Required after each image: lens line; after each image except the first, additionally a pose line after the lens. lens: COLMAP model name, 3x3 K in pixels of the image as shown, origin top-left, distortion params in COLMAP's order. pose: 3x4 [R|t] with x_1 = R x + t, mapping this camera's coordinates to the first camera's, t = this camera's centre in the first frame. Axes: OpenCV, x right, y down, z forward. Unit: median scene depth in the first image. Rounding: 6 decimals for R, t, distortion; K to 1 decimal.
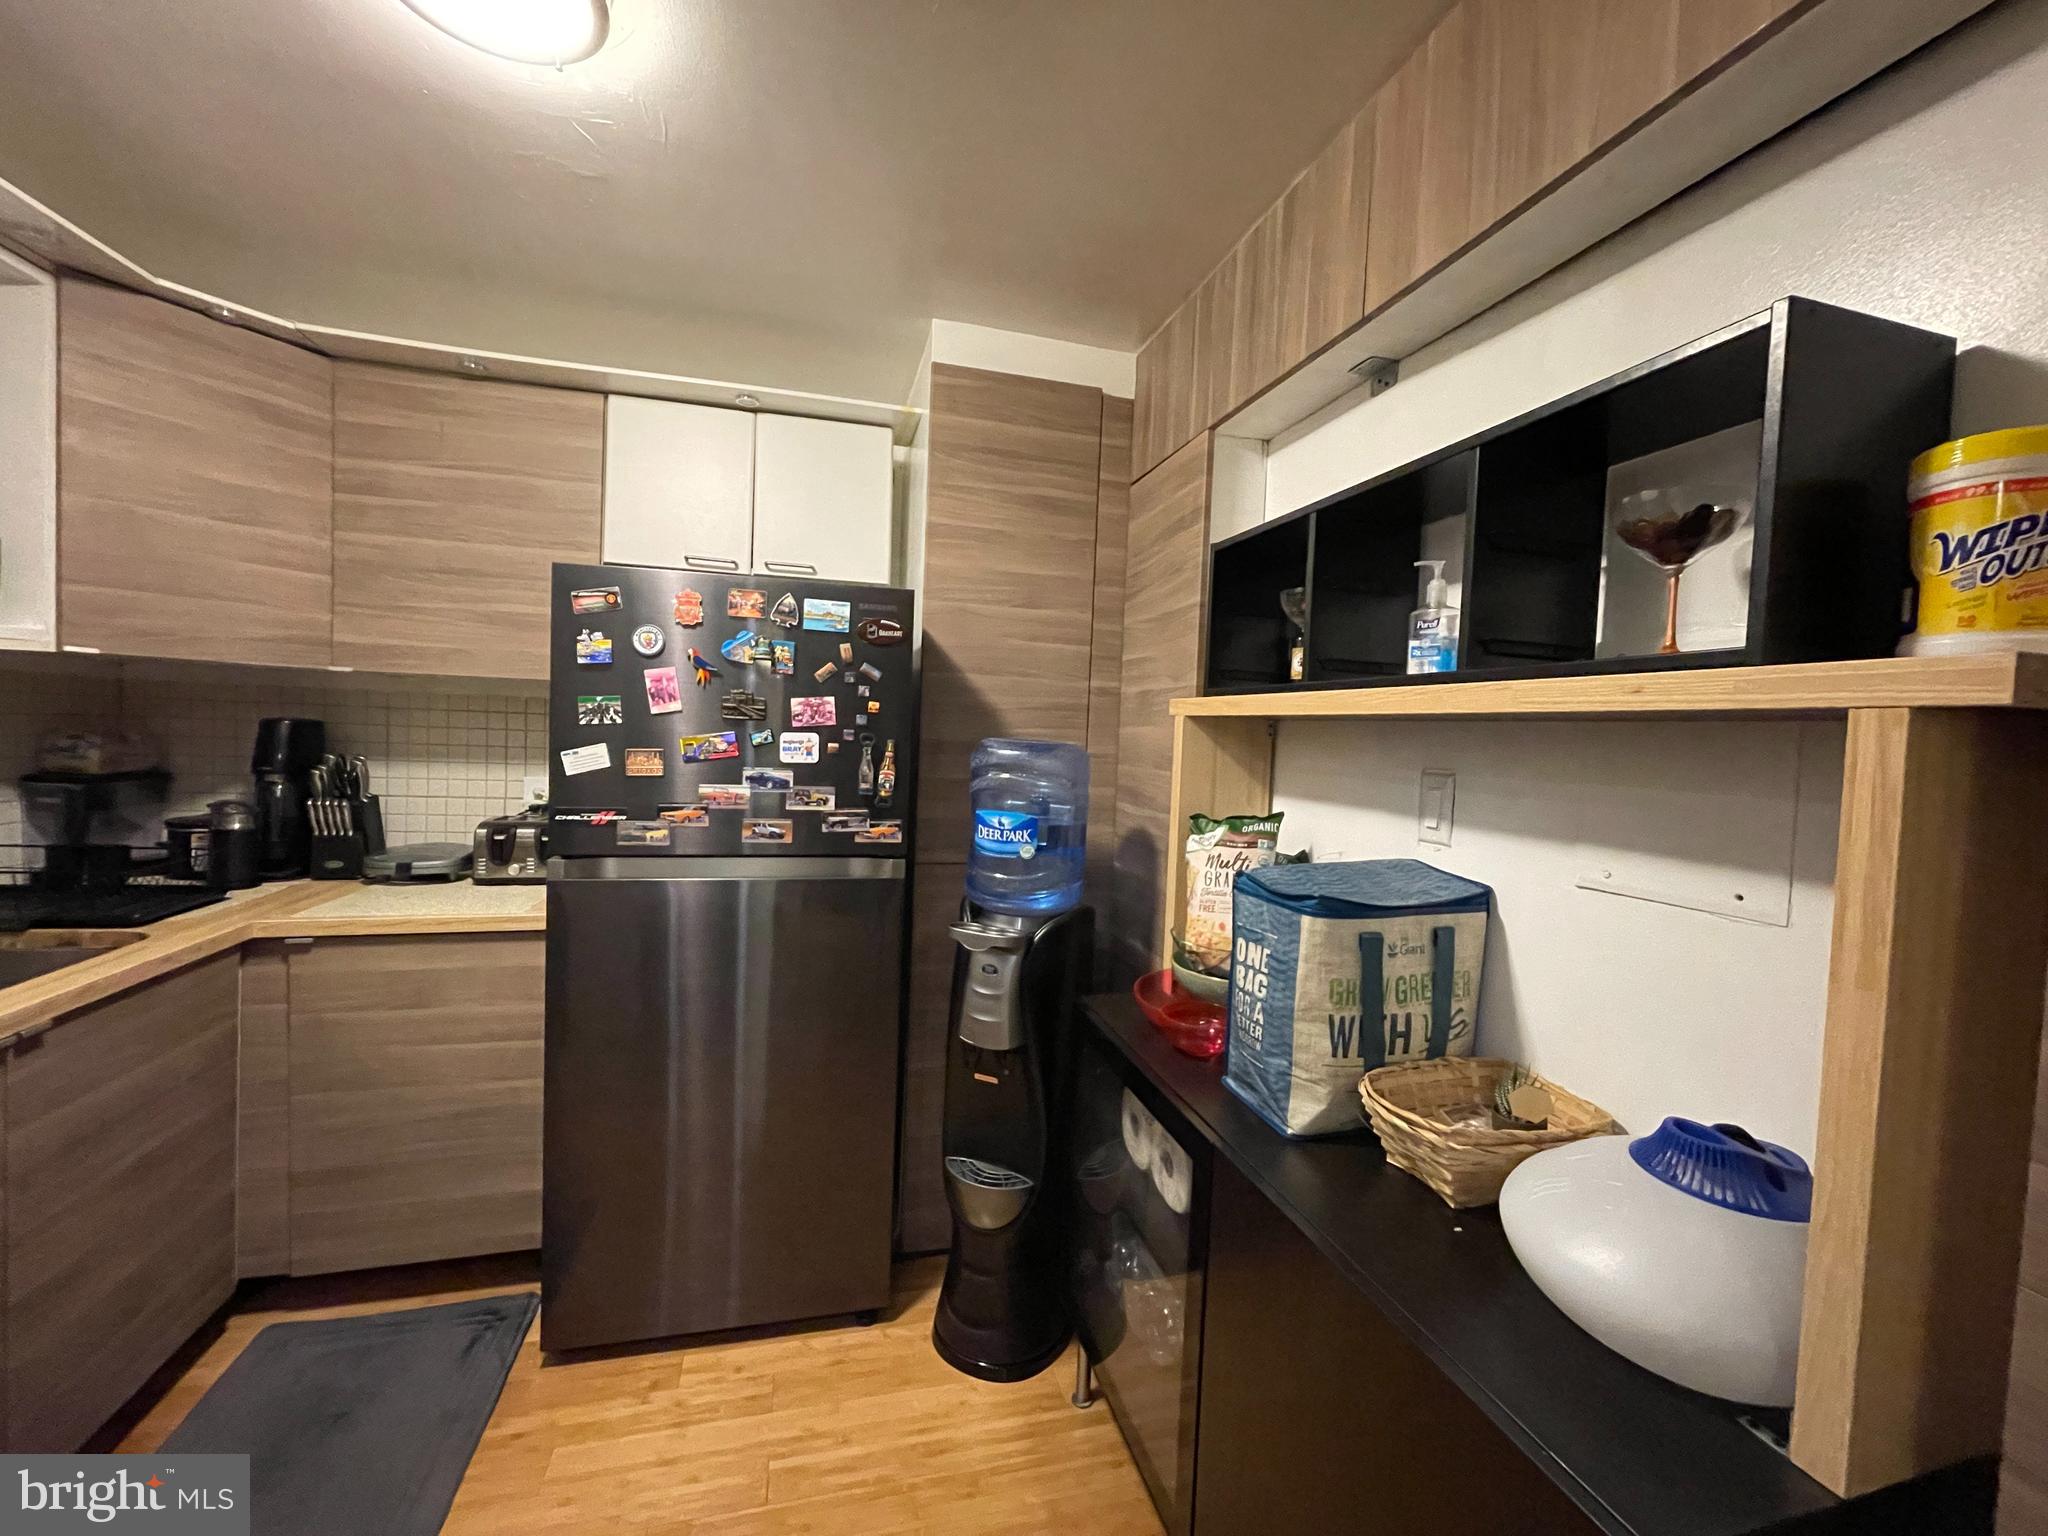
lens RADIAL K [[822.6, 0, 1026.9], [0, 822.6, 765.4], [0, 0, 1]] dist [-0.004146, -0.000087]
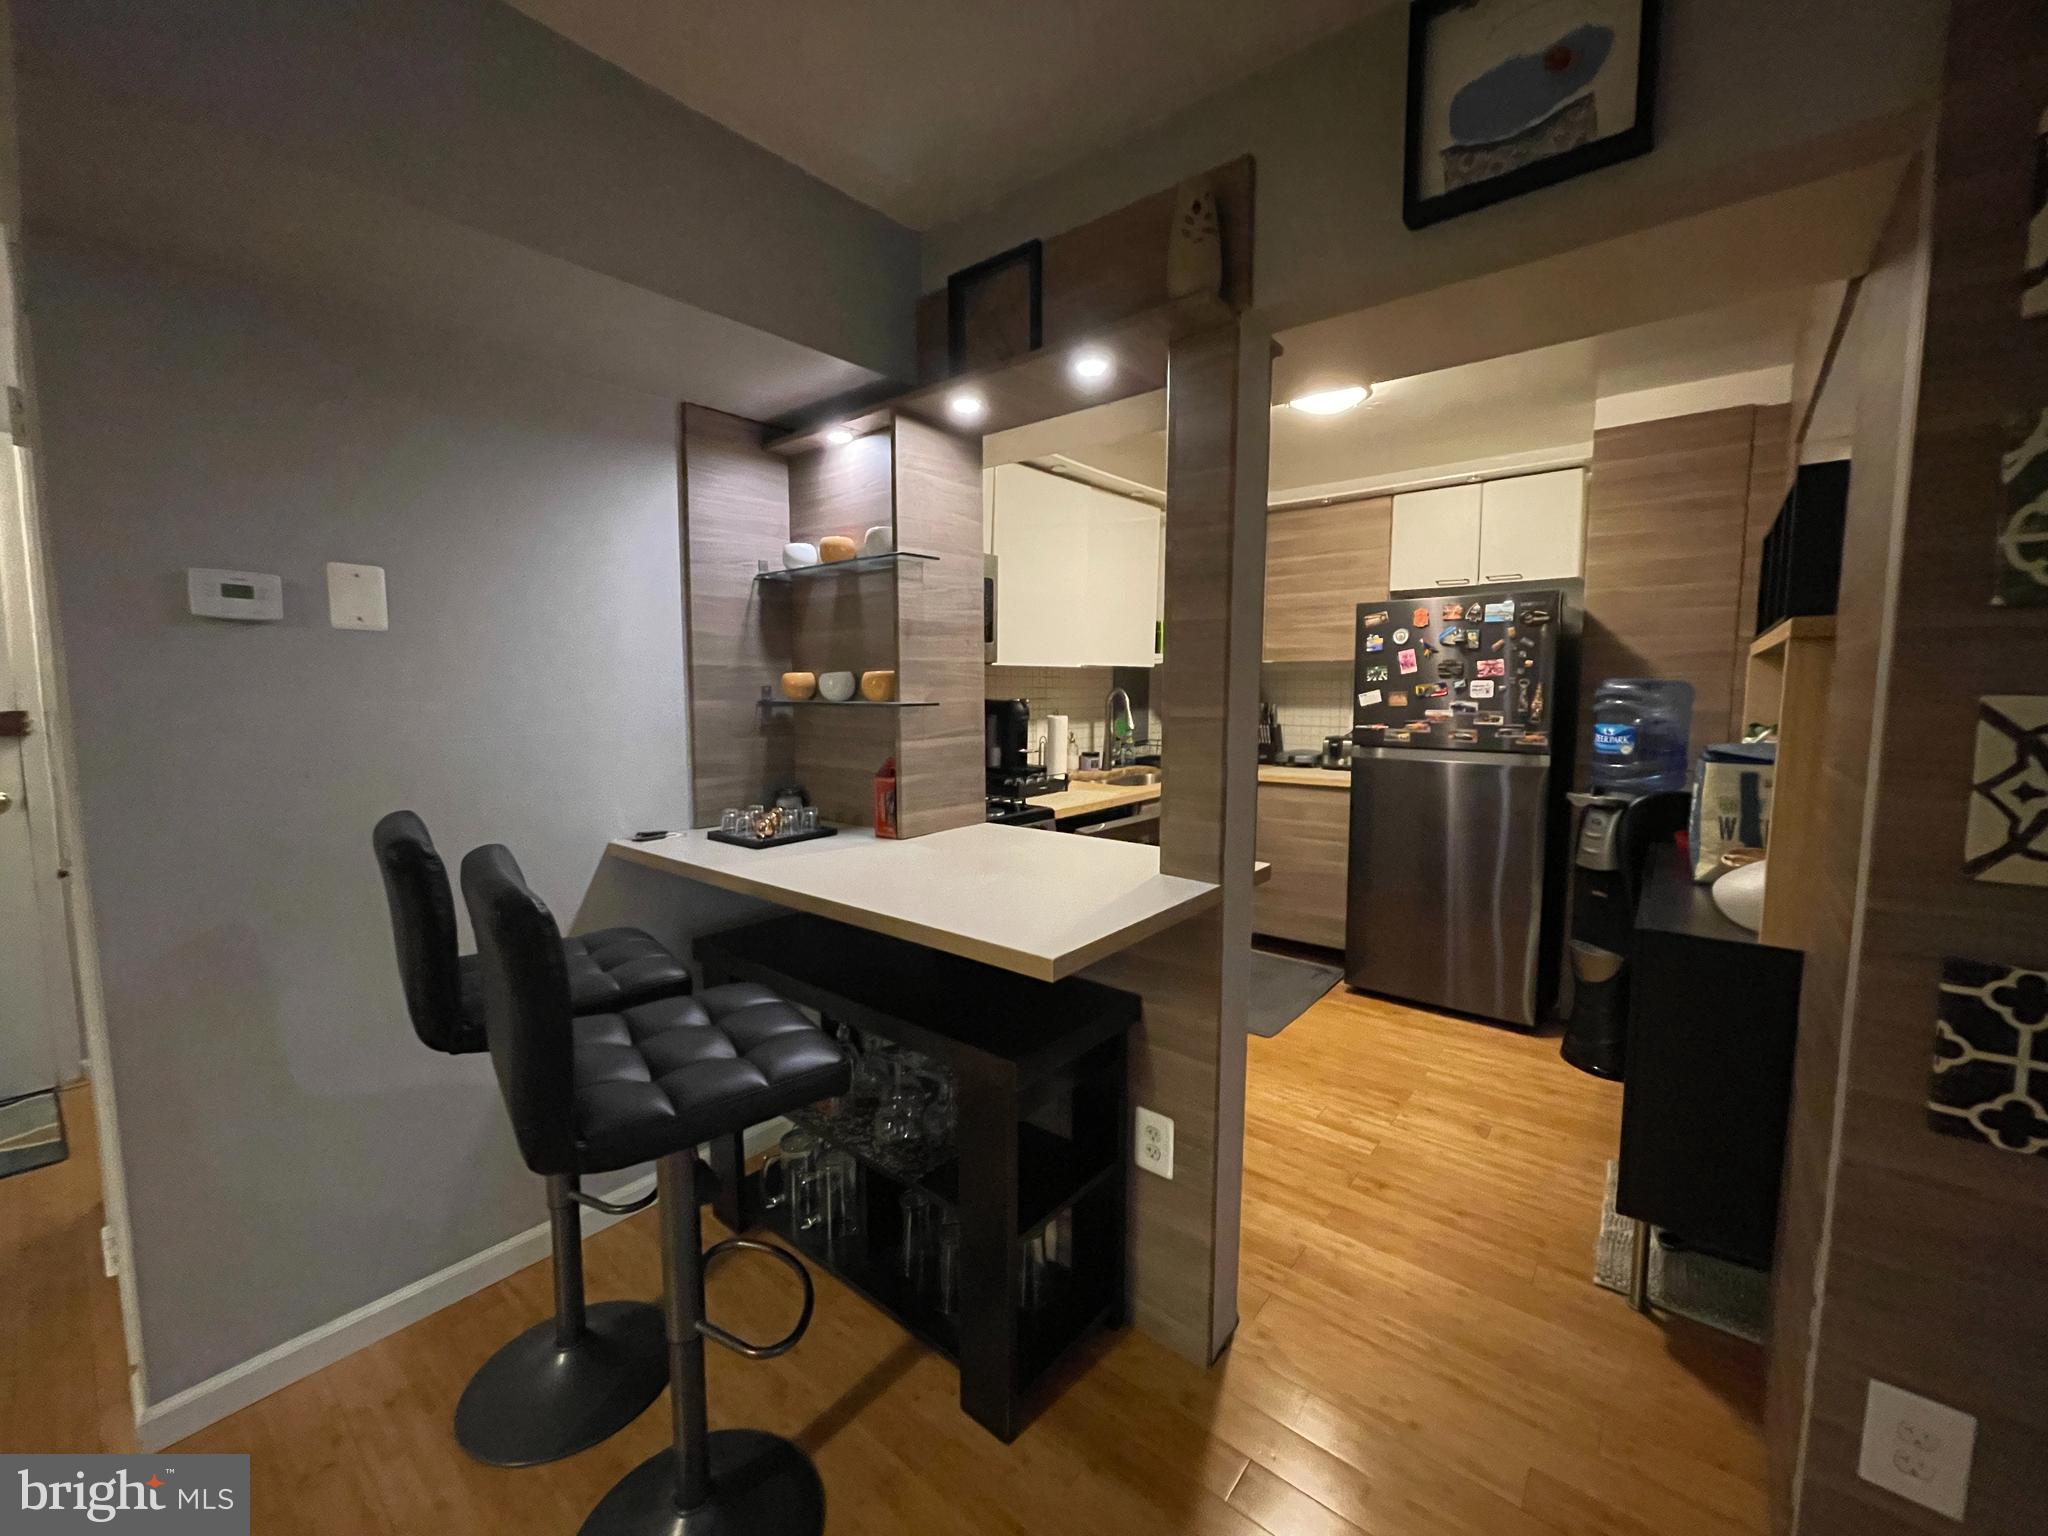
lens RADIAL K [[822.6, 0, 1029.8], [0, 822.6, 771.6], [0, 0, 1]] dist [-0.004146, -0.000087]
pose [[0.583624, 0.041536, -0.810961, 0.593630], [-0.007809, 0.998932, 0.045544, 0.082531], [0.811986, -0.020248, 0.583325, -0.823297]]
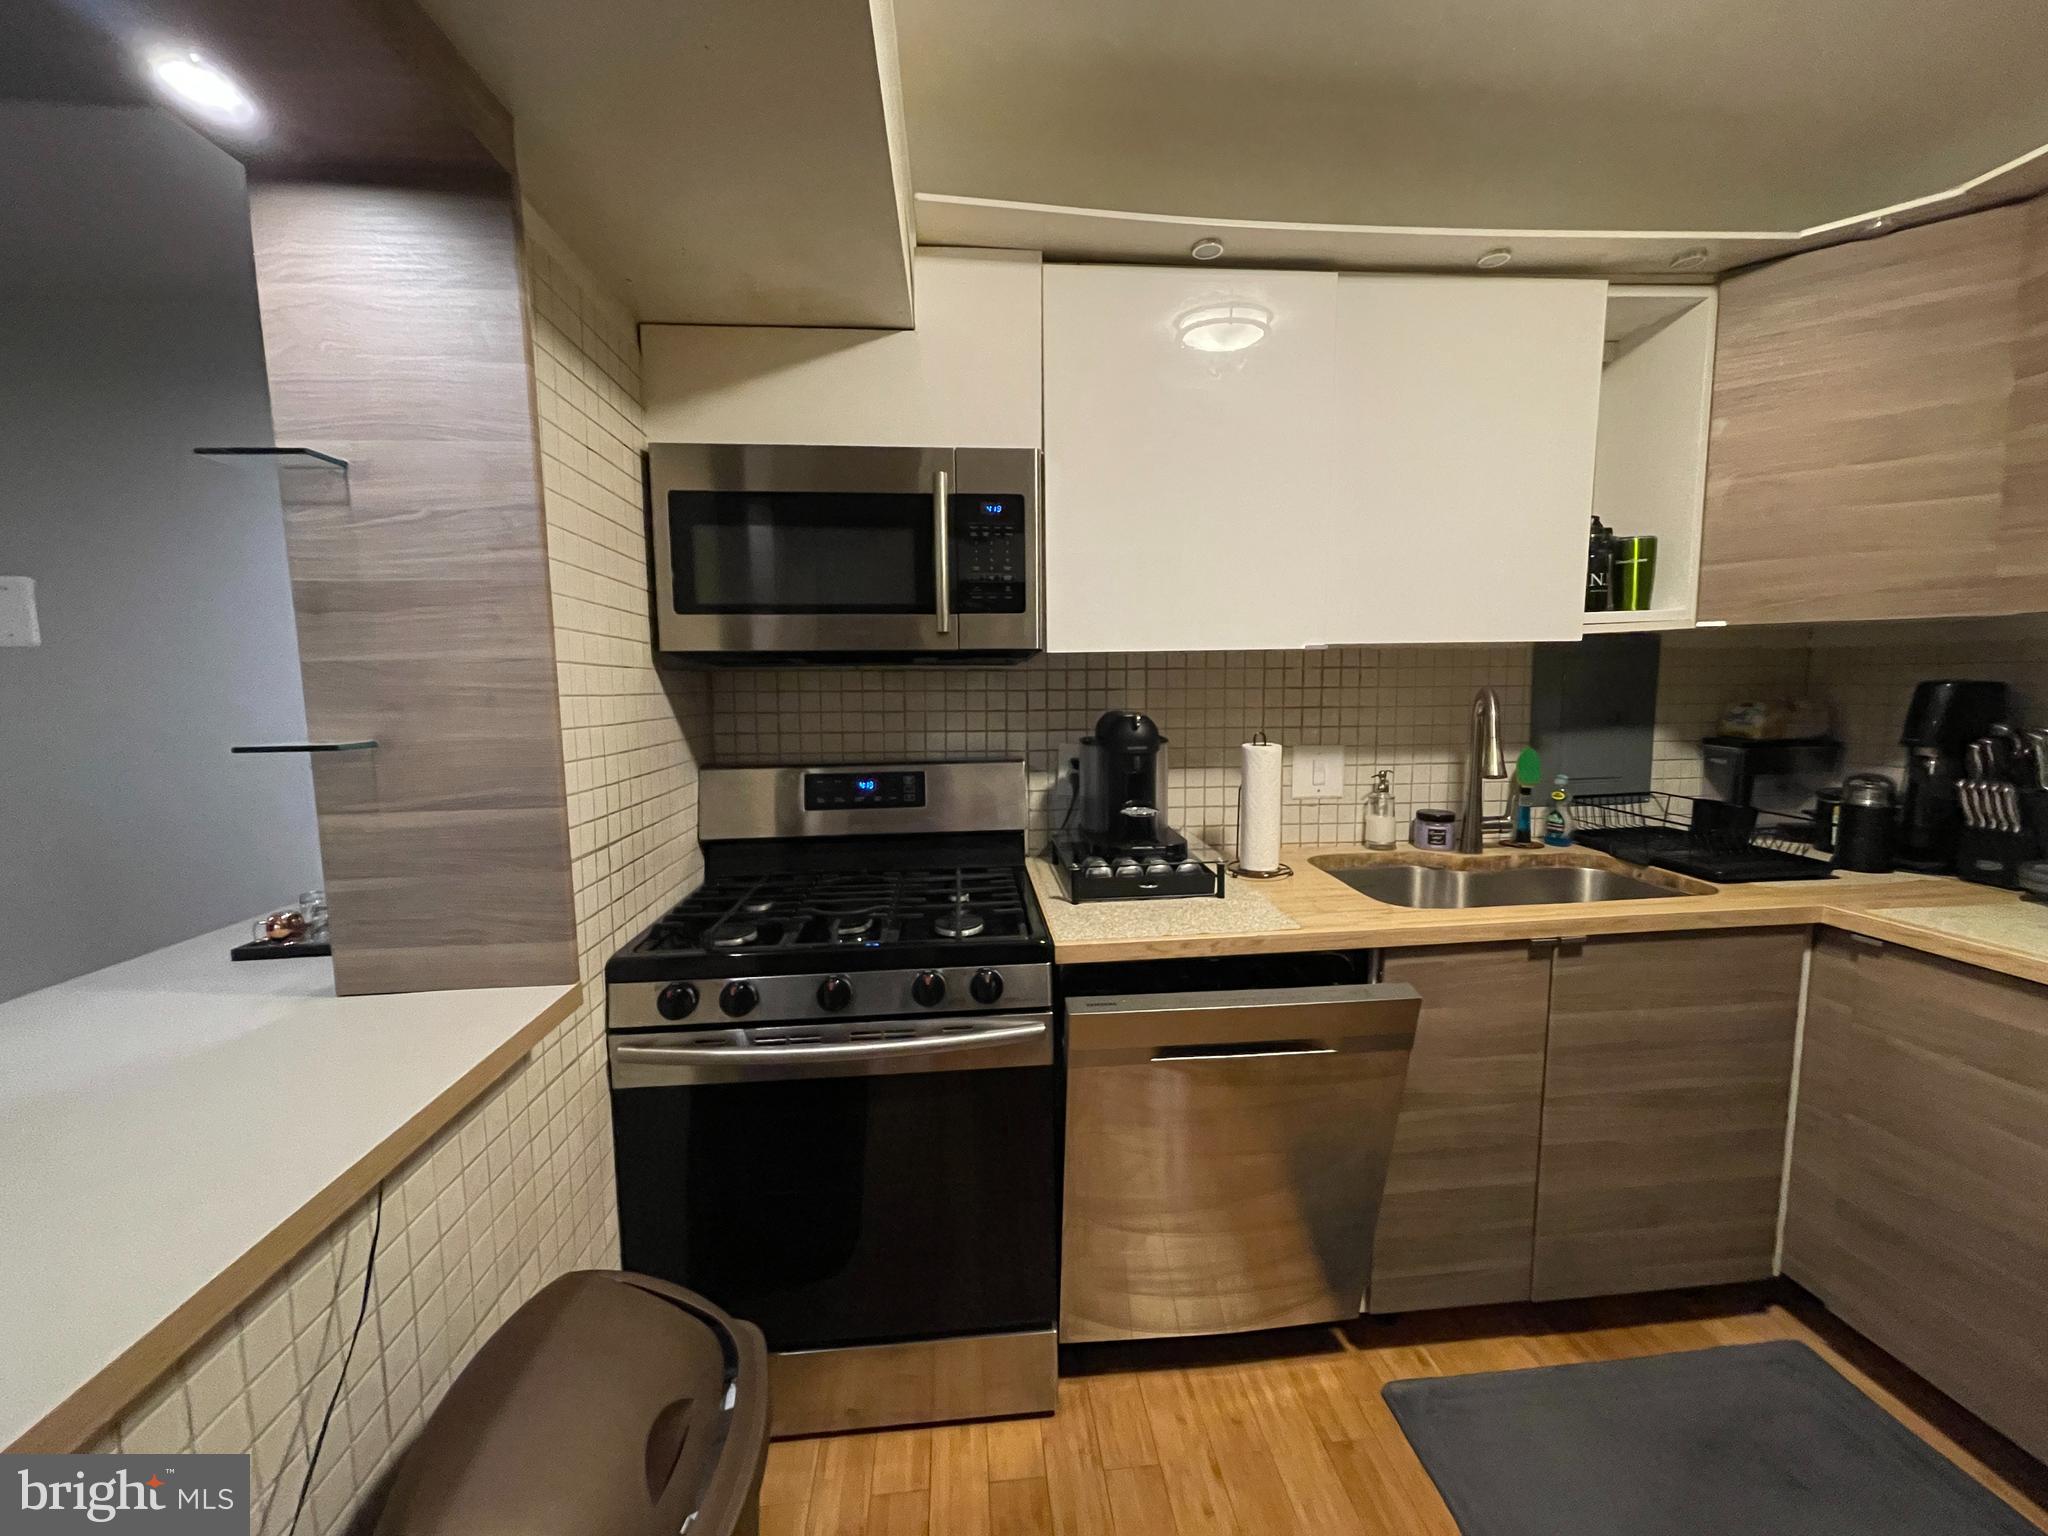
lens RADIAL K [[822.6, 0, 1017.7], [0, 822.6, 764.5], [0, 0, 1]] dist [-0.004146, -0.000087]
pose [[-0.168288, 0.064008, -0.983658, 0.088096], [-0.033875, 0.996925, 0.070666, 0.000710], [0.985156, 0.045214, -0.165602, 0.253843]]
